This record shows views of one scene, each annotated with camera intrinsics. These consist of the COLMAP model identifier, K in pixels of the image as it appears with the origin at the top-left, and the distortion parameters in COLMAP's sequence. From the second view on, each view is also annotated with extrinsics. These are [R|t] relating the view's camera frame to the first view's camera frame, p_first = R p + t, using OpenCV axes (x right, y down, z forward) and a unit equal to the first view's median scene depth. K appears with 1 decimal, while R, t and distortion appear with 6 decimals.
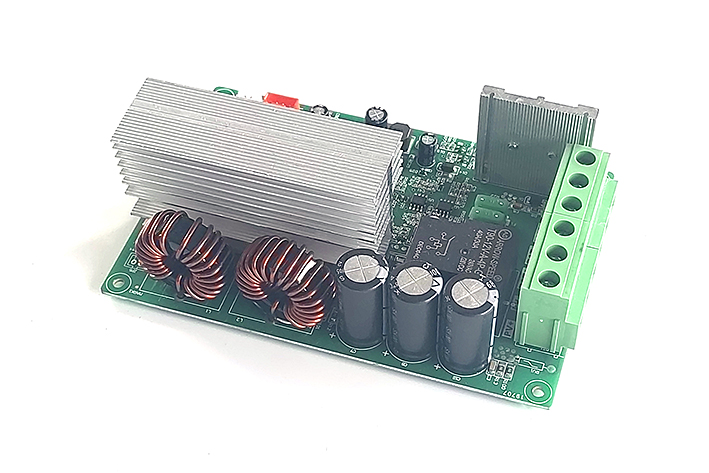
lens RADIAL K [[1146.6, 0, 354.5], [0, 1146.6, 236.5], [0, 0, 1]] dist [-0.009636, -0.009864]
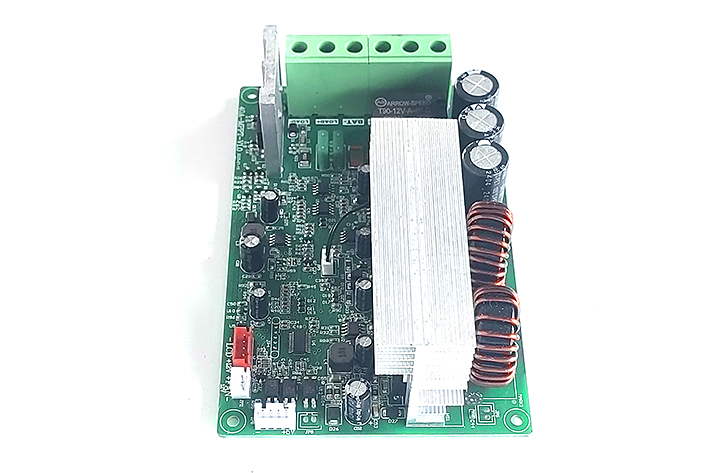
lens RADIAL K [[1146.6, 0, 354.5], [0, 1146.6, 236.5], [0, 0, 1]] dist [-0.009636, -0.009864]
pose [[-0.333228, -0.743955, 0.579214, -0.643288], [0.730025, 0.185189, 0.657851, -0.771364], [-0.596676, 0.642056, 0.481396, 0.546034]]
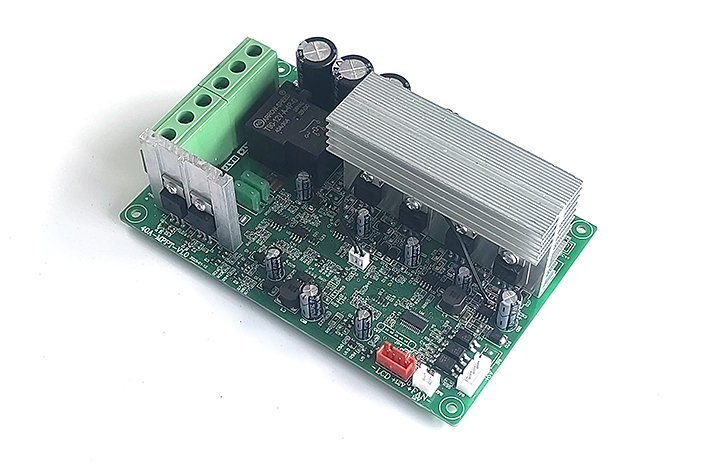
lens RADIAL K [[1146.6, 0, 354.5], [0, 1146.6, 236.5], [0, 0, 1]] dist [-0.009636, -0.009864]
pose [[-0.959150, -0.211051, 0.188386, -0.218868], [0.237060, -0.236205, 0.942343, -1.151546], [-0.154384, 0.948507, 0.276588, 0.770172]]
